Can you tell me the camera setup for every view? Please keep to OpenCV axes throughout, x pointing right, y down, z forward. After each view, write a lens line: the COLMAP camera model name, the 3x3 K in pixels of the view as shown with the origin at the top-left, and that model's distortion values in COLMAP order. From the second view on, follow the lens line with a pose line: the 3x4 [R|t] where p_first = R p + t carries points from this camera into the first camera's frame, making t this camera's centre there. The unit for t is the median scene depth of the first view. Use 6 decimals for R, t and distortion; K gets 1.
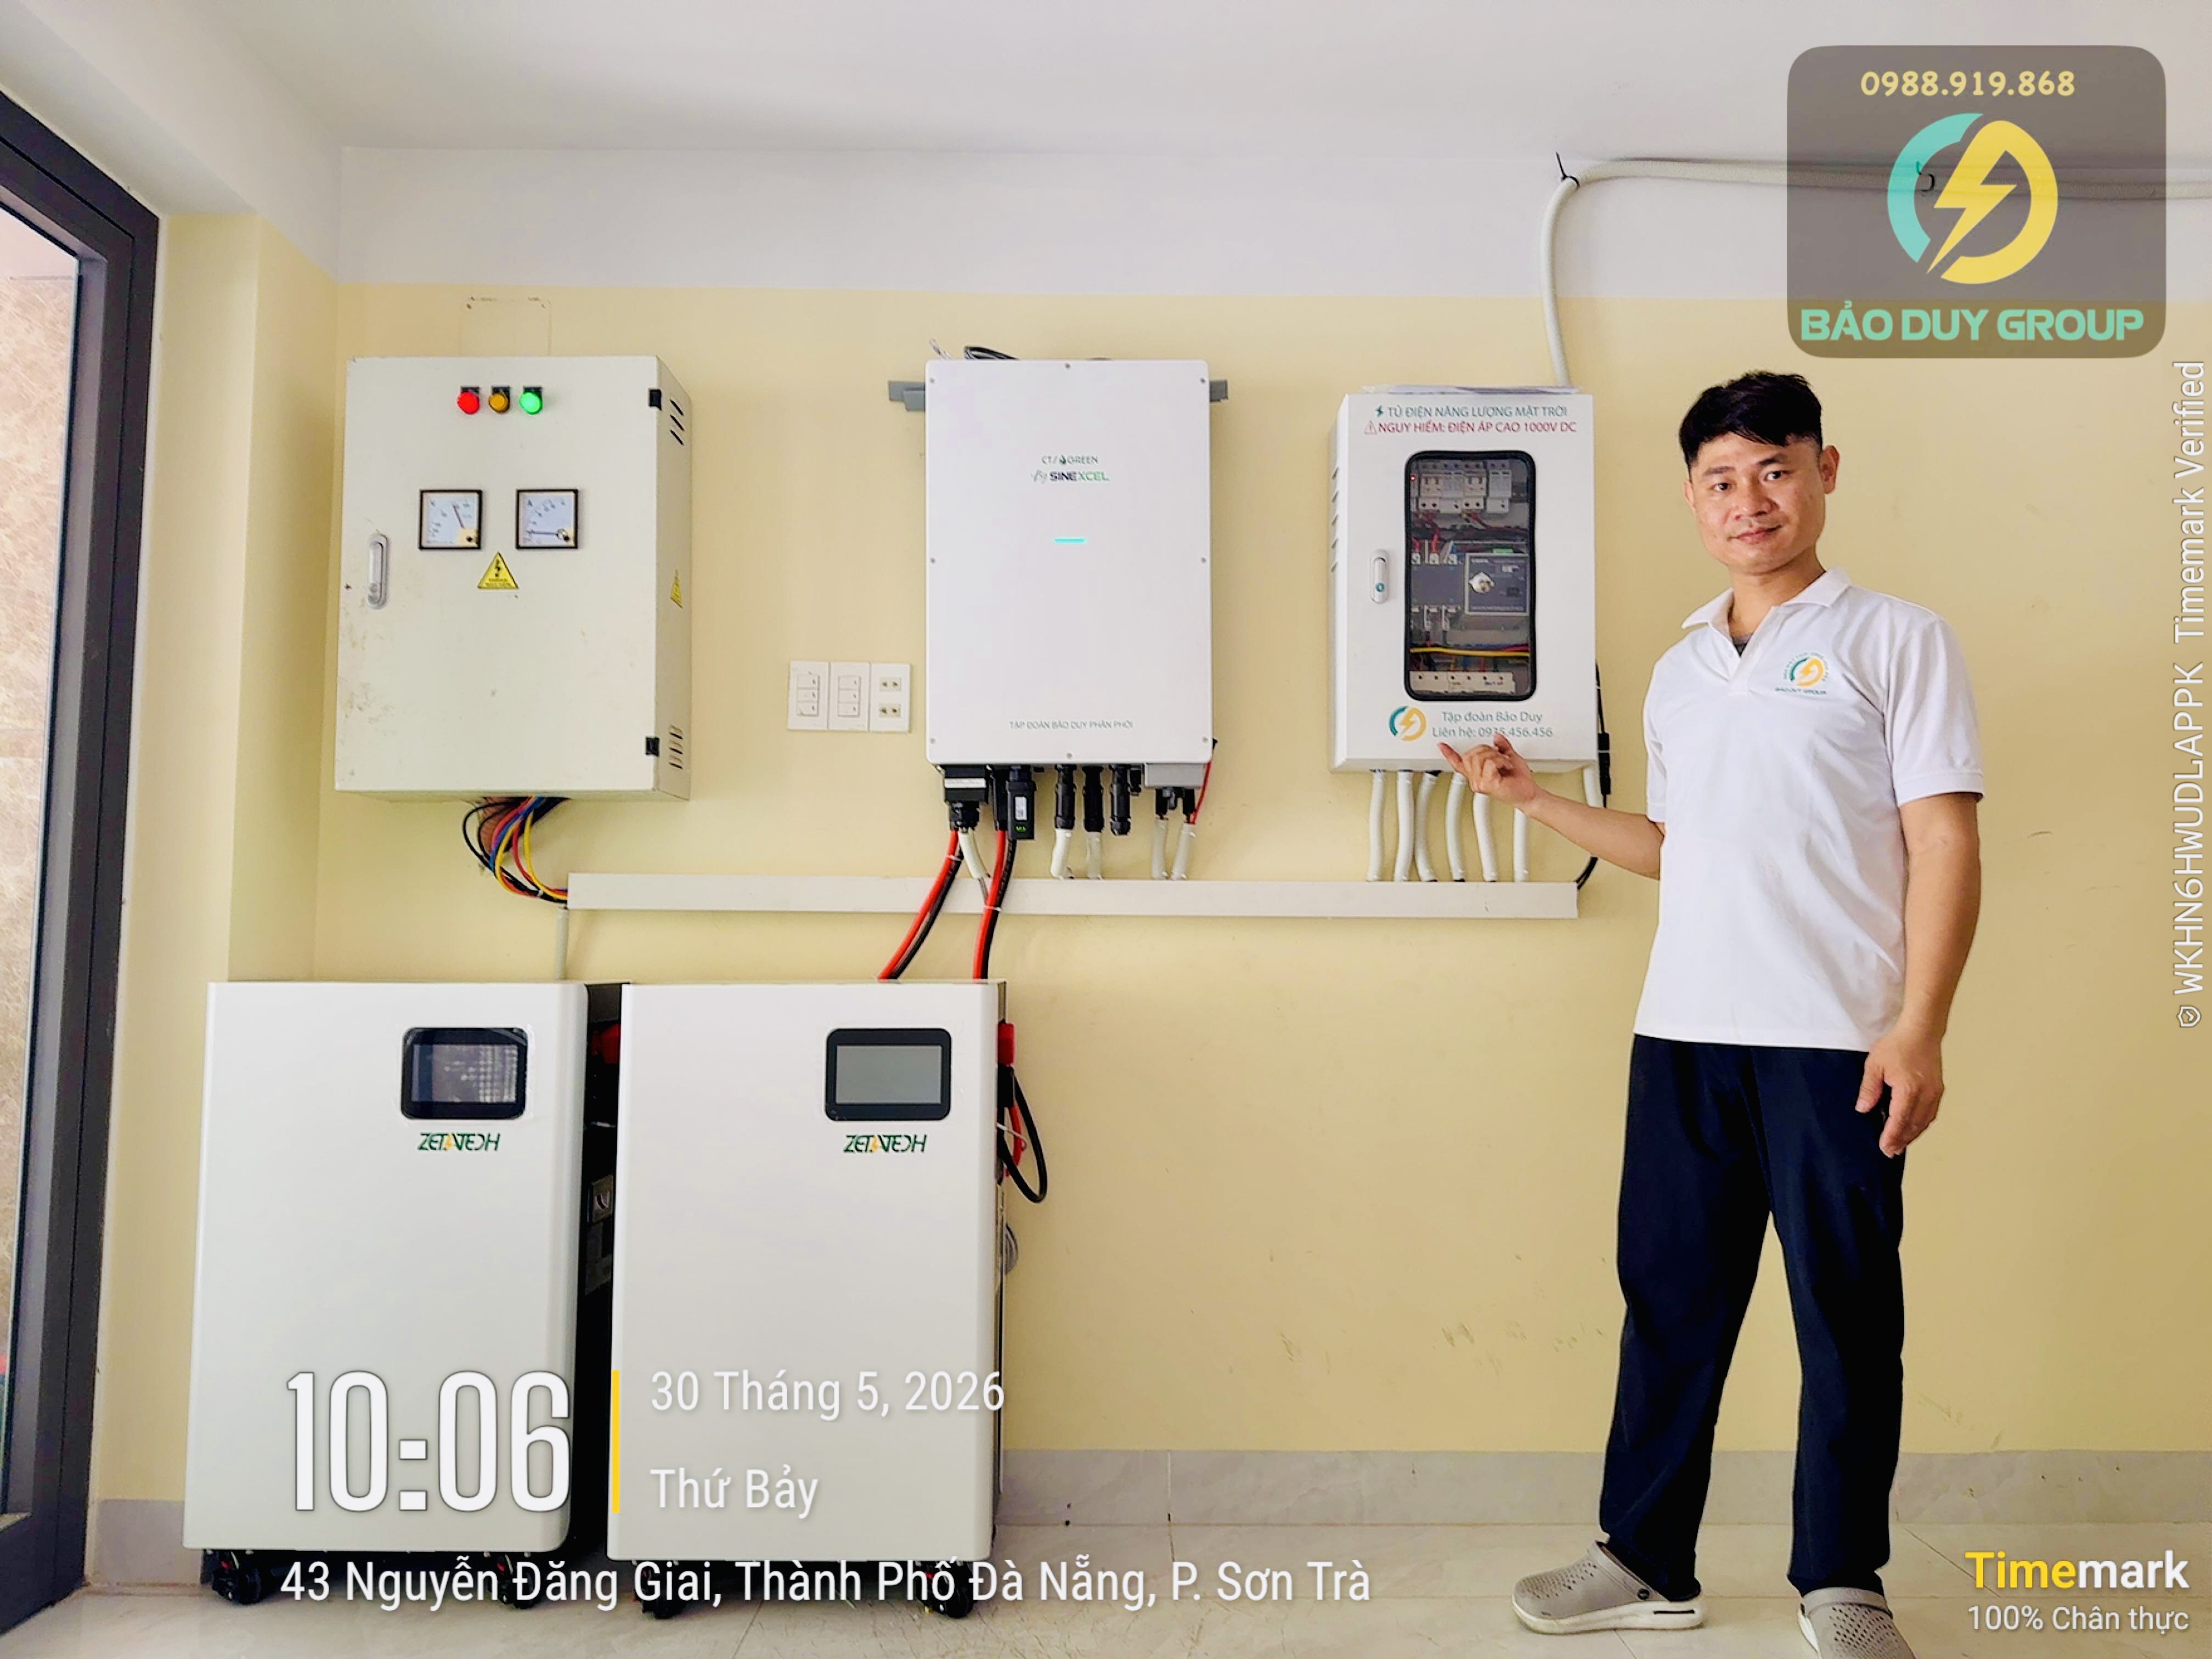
lens RADIAL K [[1535.9, 0, 1102.7], [0, 1535.9, 851.5], [0, 0, 1]] dist [0.158311, -0.350504]
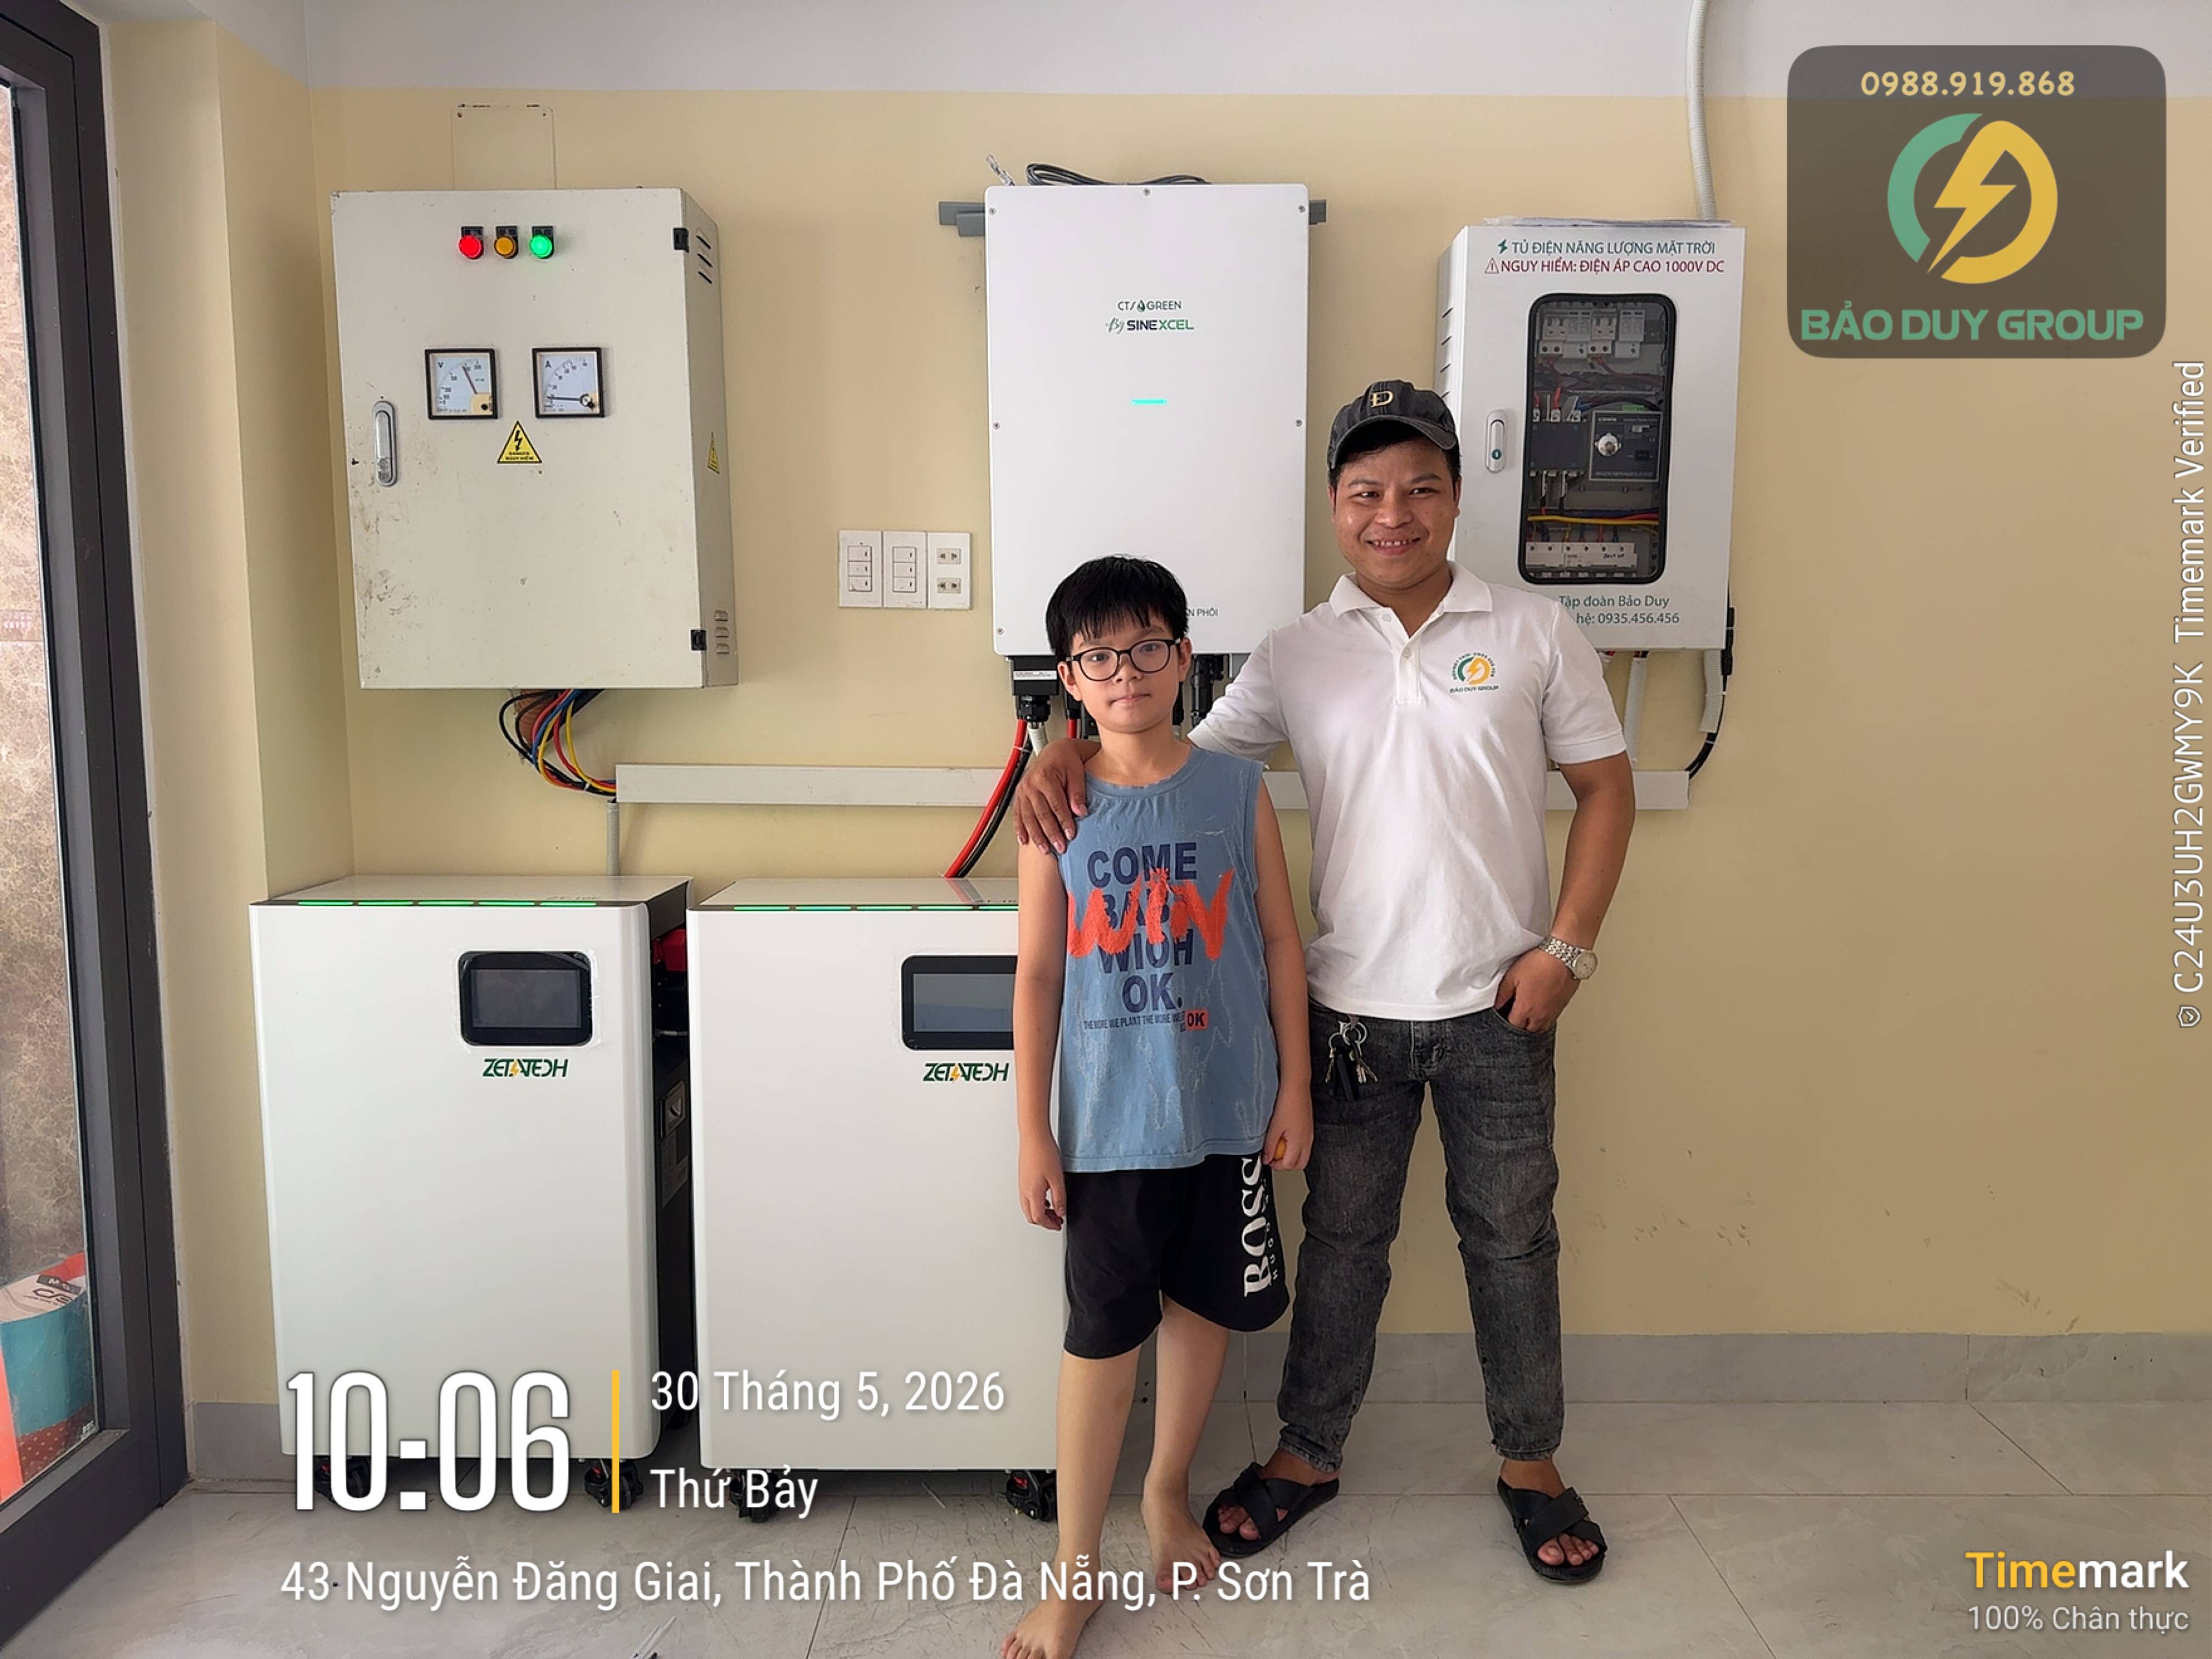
lens RADIAL K [[1535.9, 0, 1102.7], [0, 1535.9, 851.5], [0, 0, 1]] dist [0.158311, -0.350504]
pose [[0.999975, -0.002431, -0.006601, -0.043131], [0.003599, 0.983099, 0.183041, -0.110013], [0.006044, -0.183061, 0.983083, 0.069546]]
